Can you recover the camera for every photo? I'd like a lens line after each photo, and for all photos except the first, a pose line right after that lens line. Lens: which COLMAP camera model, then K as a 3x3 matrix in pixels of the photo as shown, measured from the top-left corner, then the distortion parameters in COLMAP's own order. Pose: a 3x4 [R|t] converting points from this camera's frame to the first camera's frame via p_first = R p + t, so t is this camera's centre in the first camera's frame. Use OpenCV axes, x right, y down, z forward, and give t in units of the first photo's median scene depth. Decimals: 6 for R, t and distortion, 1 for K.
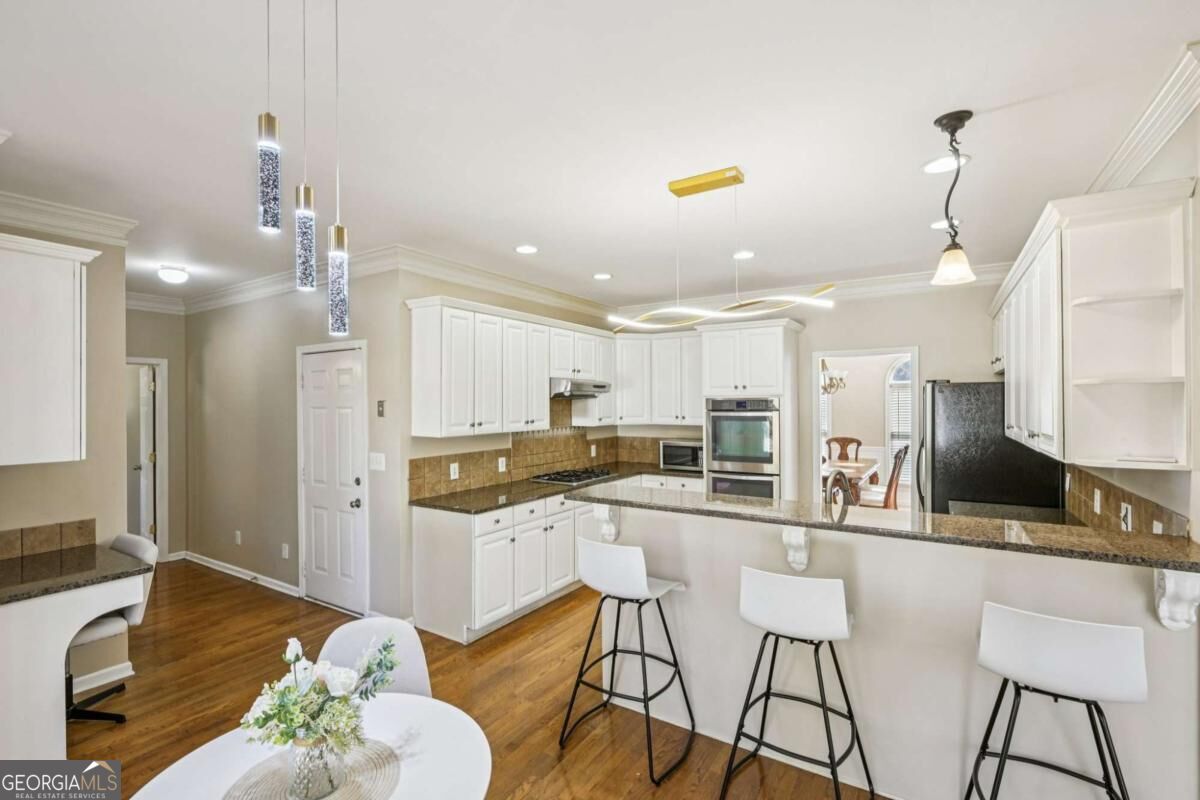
lens RADIAL K [[546.0, 0, 600.5], [0, 546.0, 384.9], [0, 0, 1]] dist [0.000097, 0.000098]
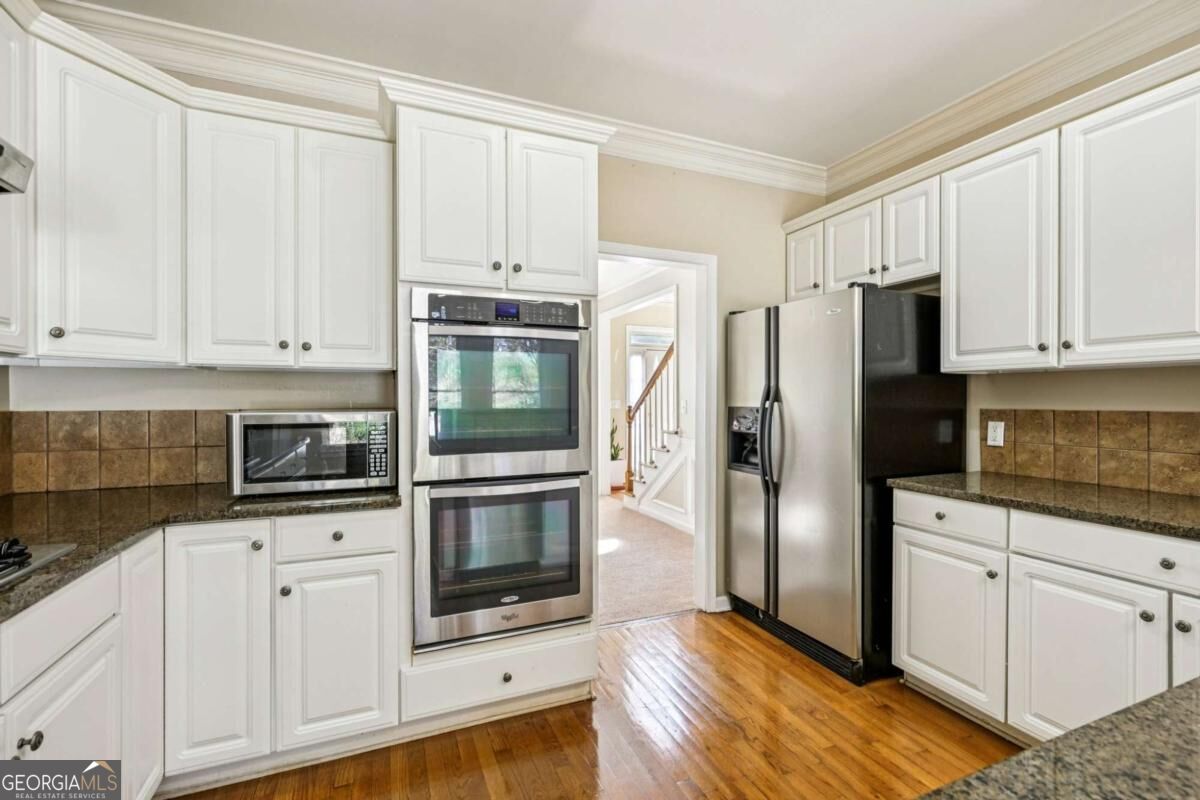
lens RADIAL K [[533.3, 0, 600.0], [0, 533.3, 400.0], [0, 0, 1]] dist [0.000166, 0.000093]
pose [[0.581736, 0.000411, 0.813378, -0.021878], [-0.023421, 0.999594, 0.016246, 0.085813], [-0.813041, -0.028501, 0.581509, 0.644151]]
